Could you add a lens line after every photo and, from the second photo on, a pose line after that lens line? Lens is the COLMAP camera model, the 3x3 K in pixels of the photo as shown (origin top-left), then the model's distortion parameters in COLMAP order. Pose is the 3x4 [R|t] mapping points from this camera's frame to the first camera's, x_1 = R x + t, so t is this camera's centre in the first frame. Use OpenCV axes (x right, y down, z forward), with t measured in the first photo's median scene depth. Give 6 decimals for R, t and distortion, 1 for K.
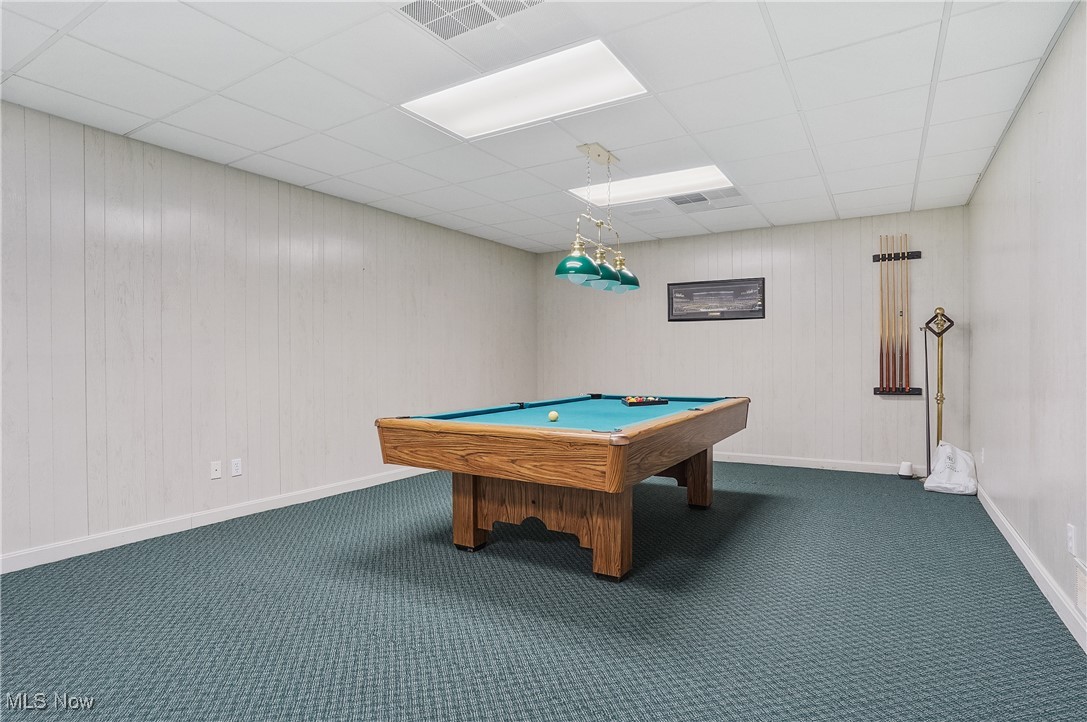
lens RADIAL K [[565.5, 0, 542.4], [0, 565.5, 365.3], [0, 0, 1]] dist [-0.078057, 0.037079]
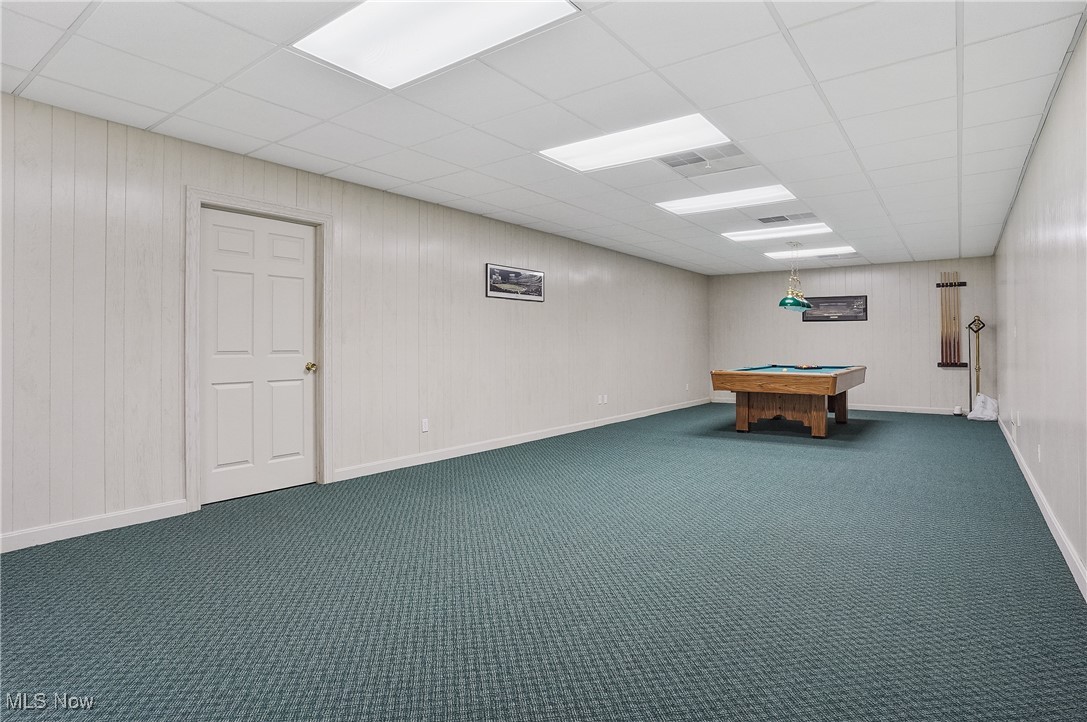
lens RADIAL K [[576.3, 0, 540.0], [0, 576.3, 339.4], [0, 0, 1]] dist [-0.039698, 0.002483]
pose [[0.996683, 0.001936, -0.081353, -0.494496], [-0.003561, 0.999797, -0.019834, 0.009132], [0.081298, 0.020058, 0.996488, -0.864501]]
